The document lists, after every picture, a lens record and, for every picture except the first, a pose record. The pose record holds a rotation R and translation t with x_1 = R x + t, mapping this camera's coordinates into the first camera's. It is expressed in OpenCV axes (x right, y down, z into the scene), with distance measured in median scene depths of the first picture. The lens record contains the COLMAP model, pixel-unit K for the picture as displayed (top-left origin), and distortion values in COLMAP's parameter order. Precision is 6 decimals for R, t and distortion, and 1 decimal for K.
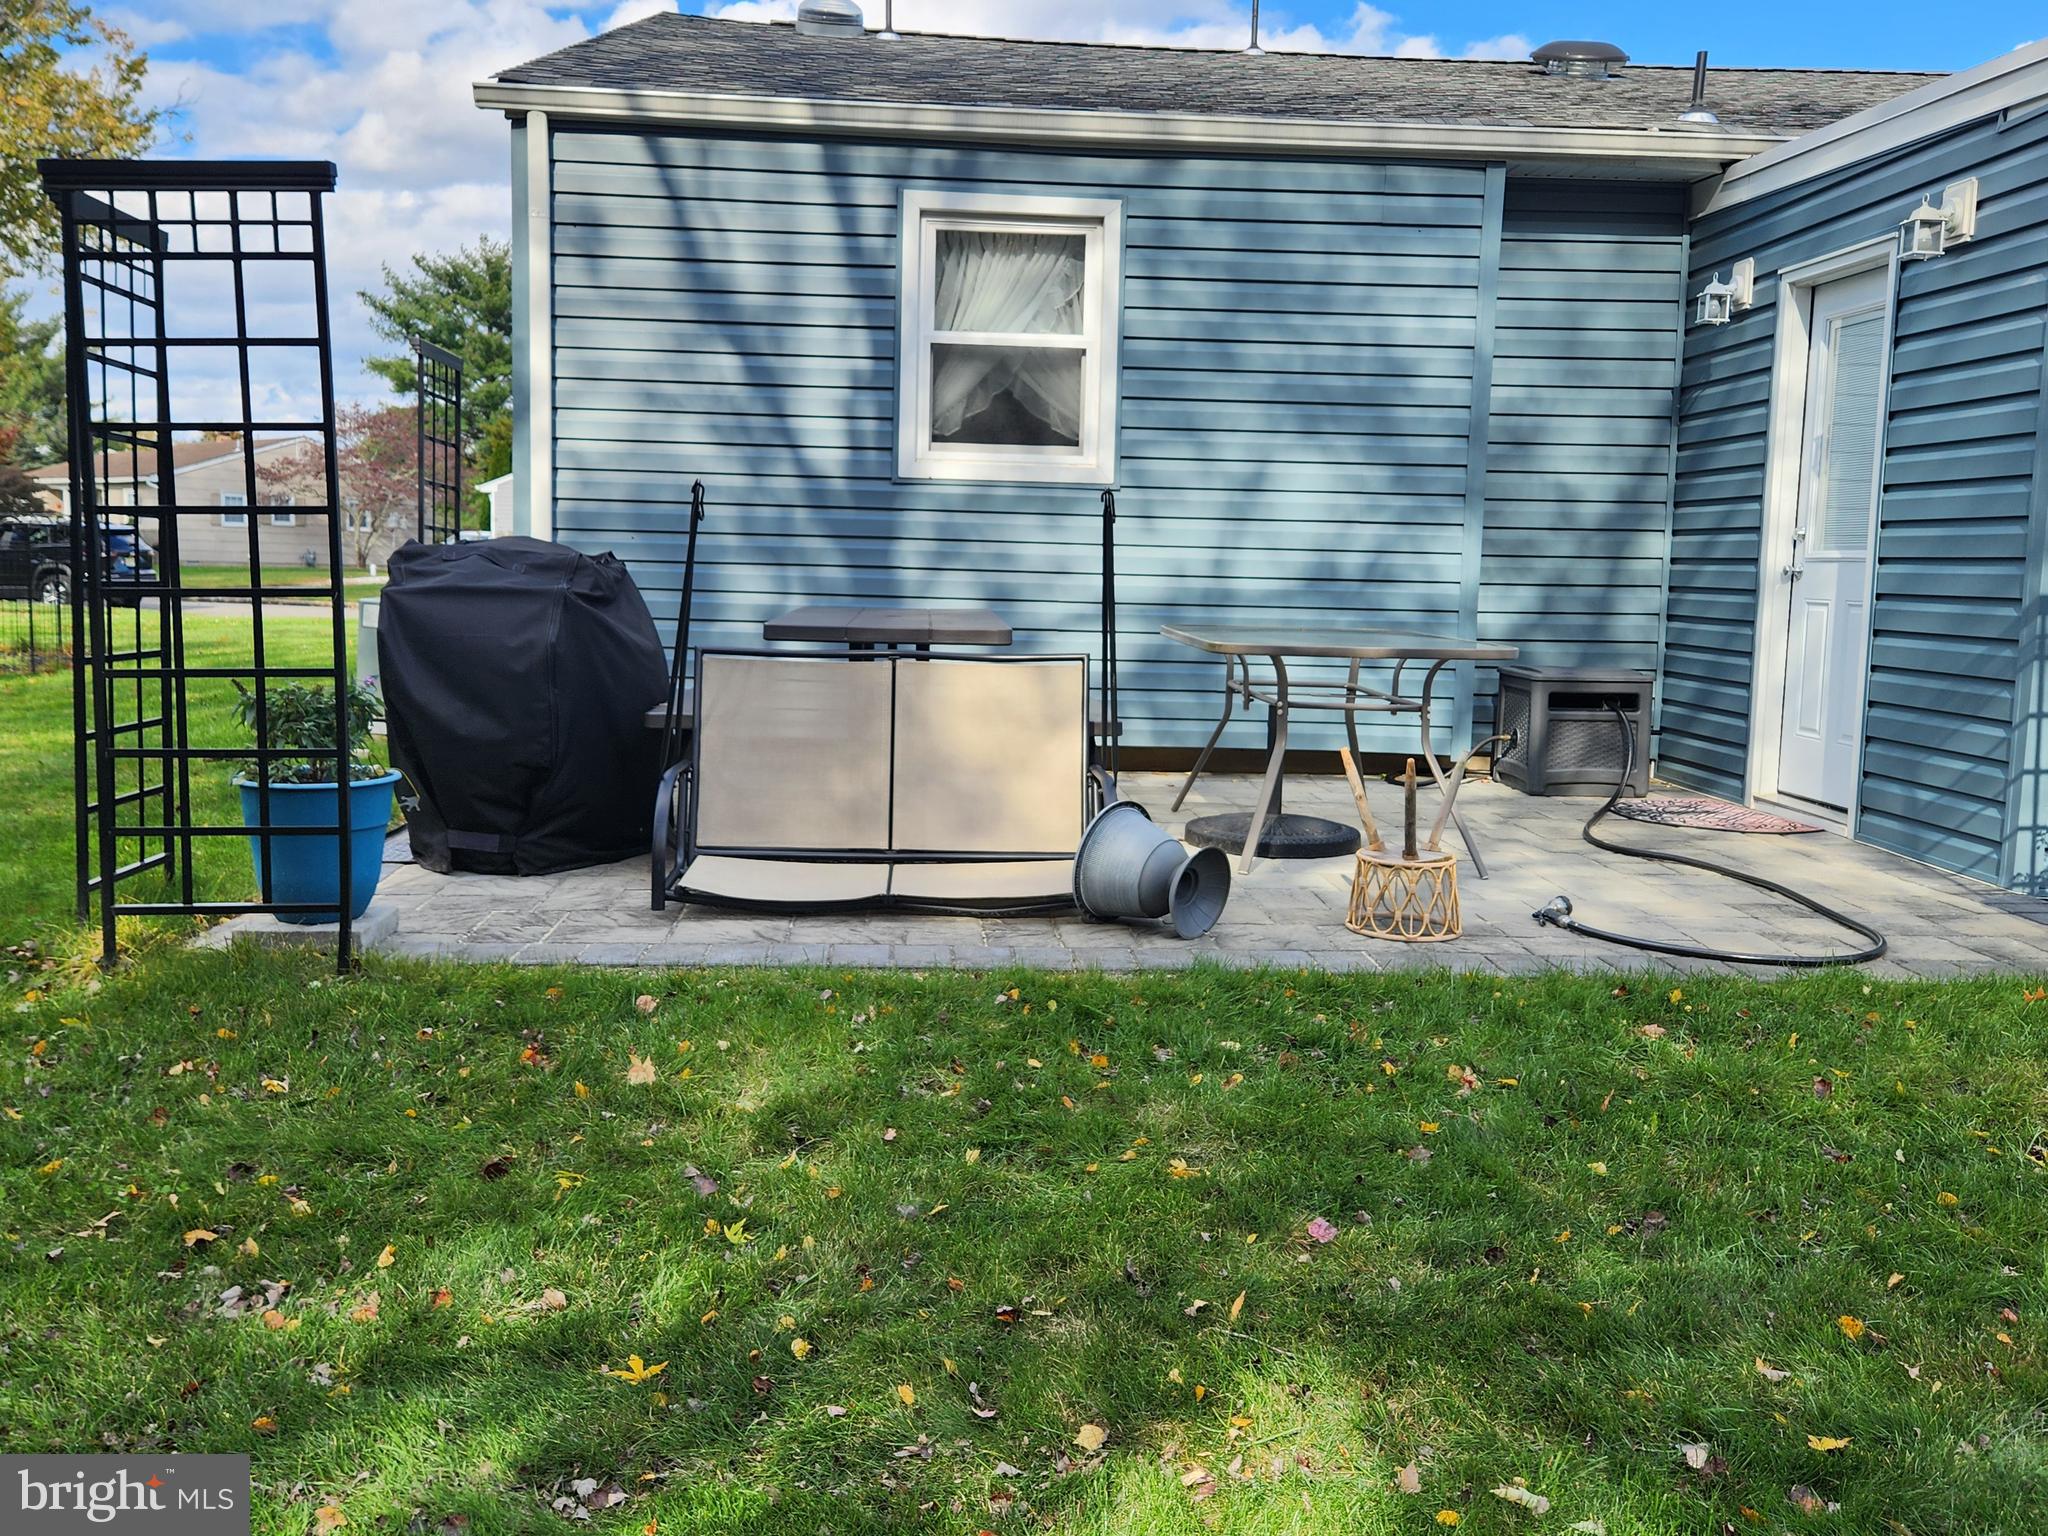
lens RADIAL K [[2087.2, 0, 1024.0], [0, 2087.2, 768.0], [0, 0, 1]] dist [0.082128, -0.014594]
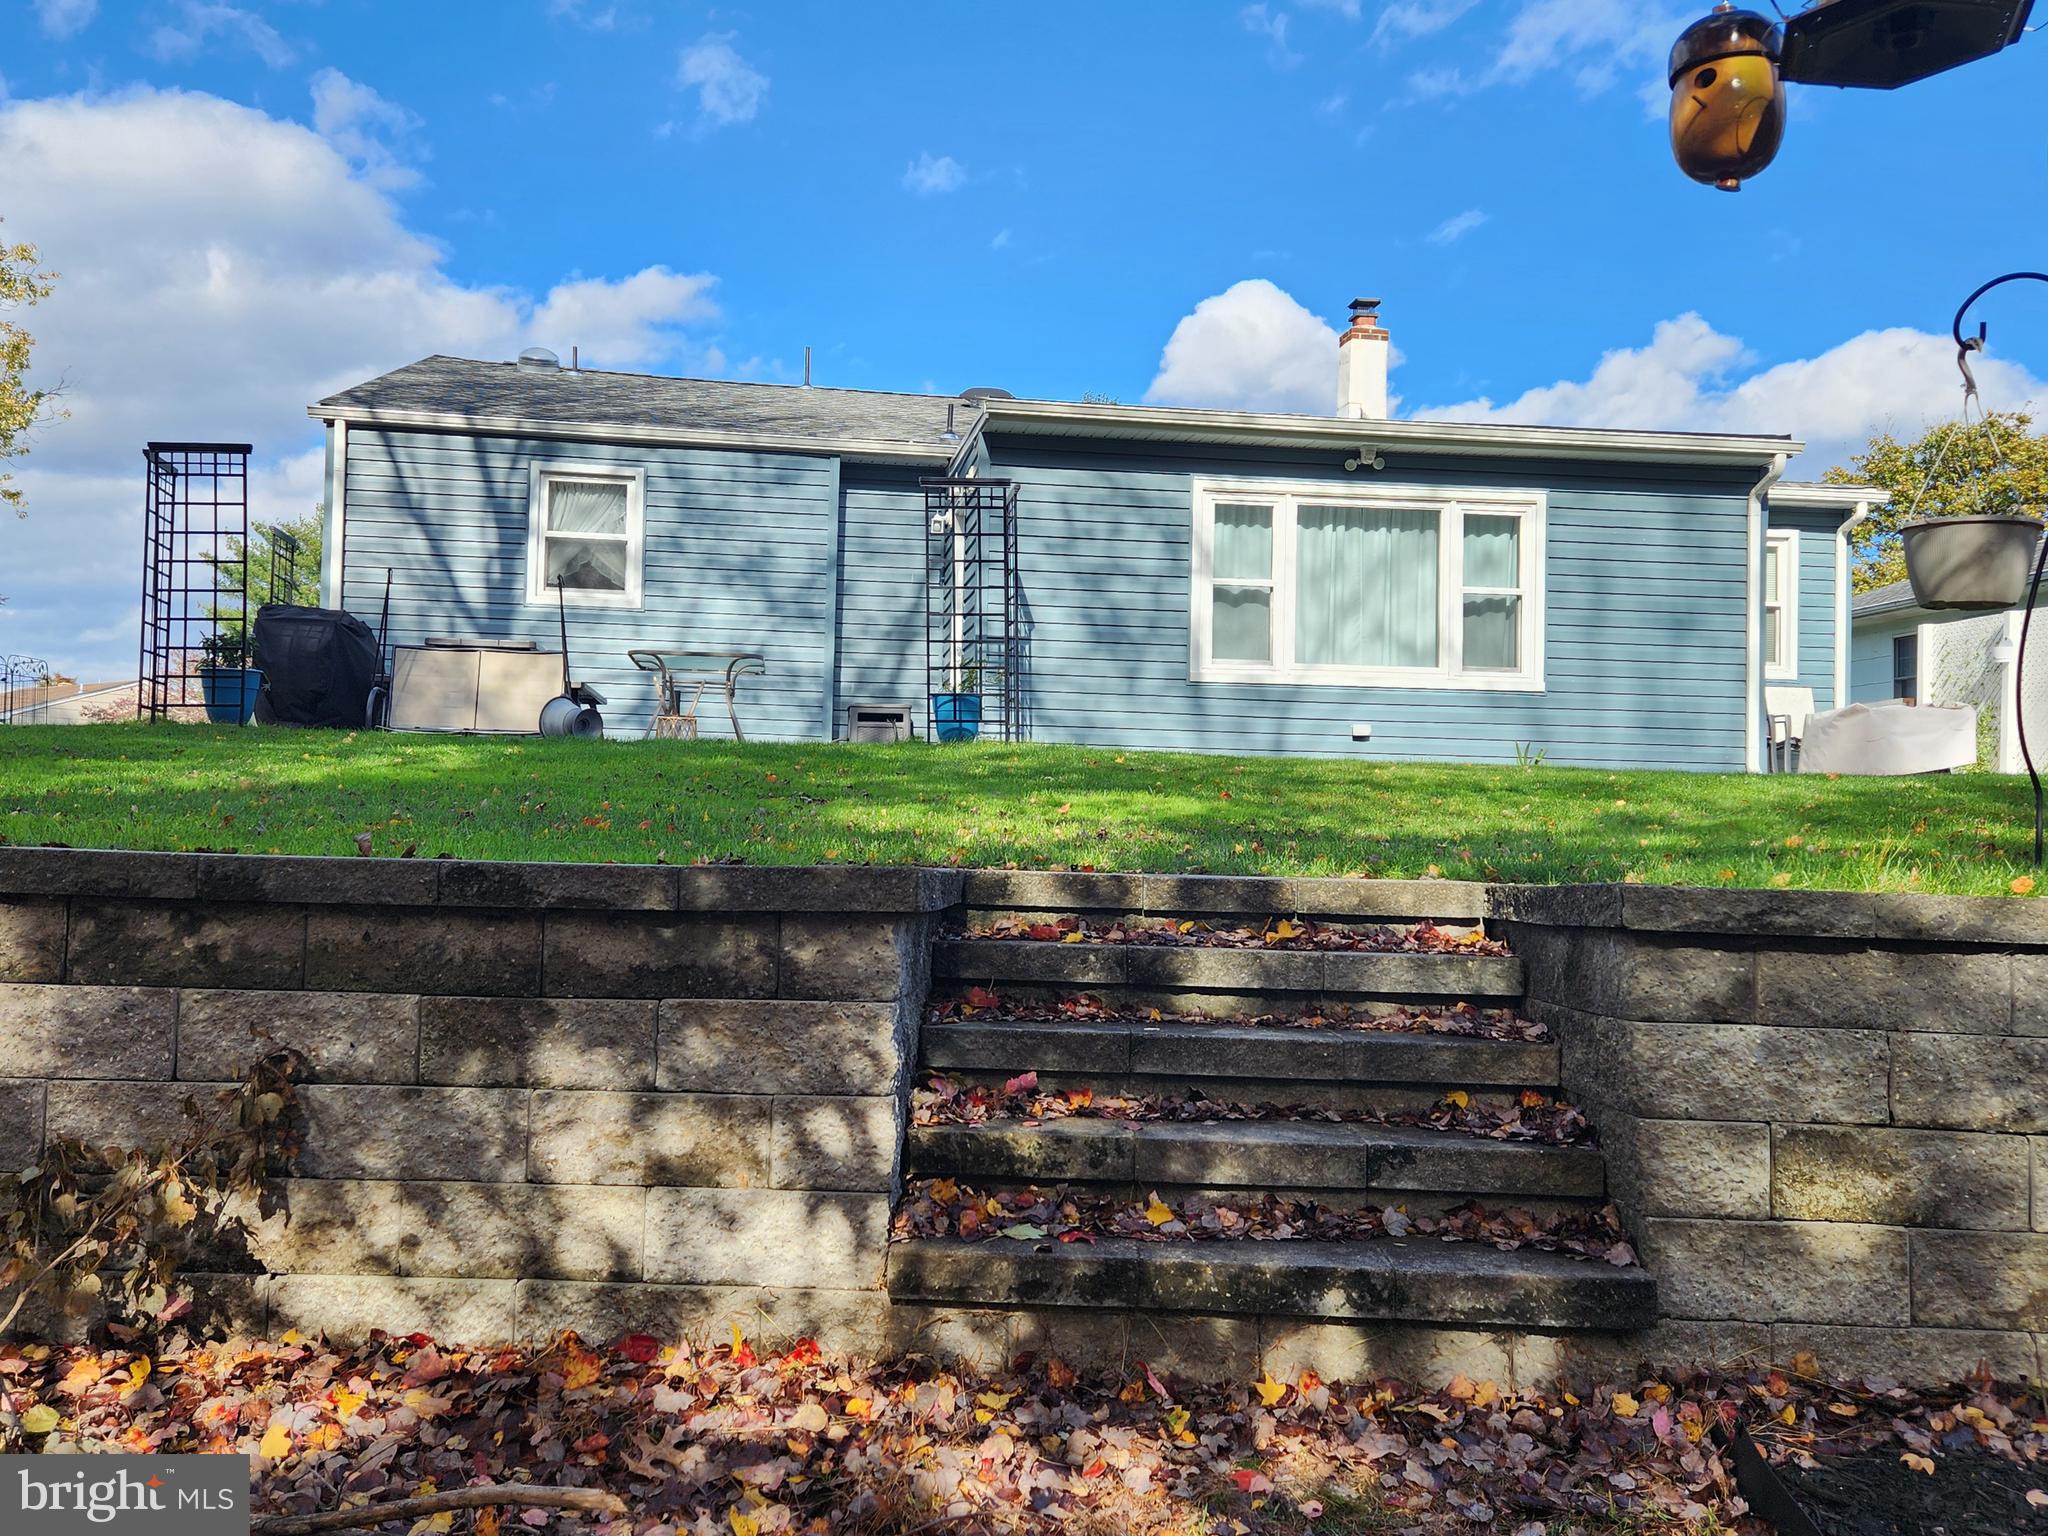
lens RADIAL K [[2087.2, 0, 1024.0], [0, 2087.2, 768.0], [0, 0, 1]] dist [0.082128, -0.014594]
pose [[0.994991, 0.000985, 0.099958, 0.220261], [0.011850, 0.991739, -0.127726, 0.269551], [-0.099258, 0.128271, 0.986760, -0.957397]]
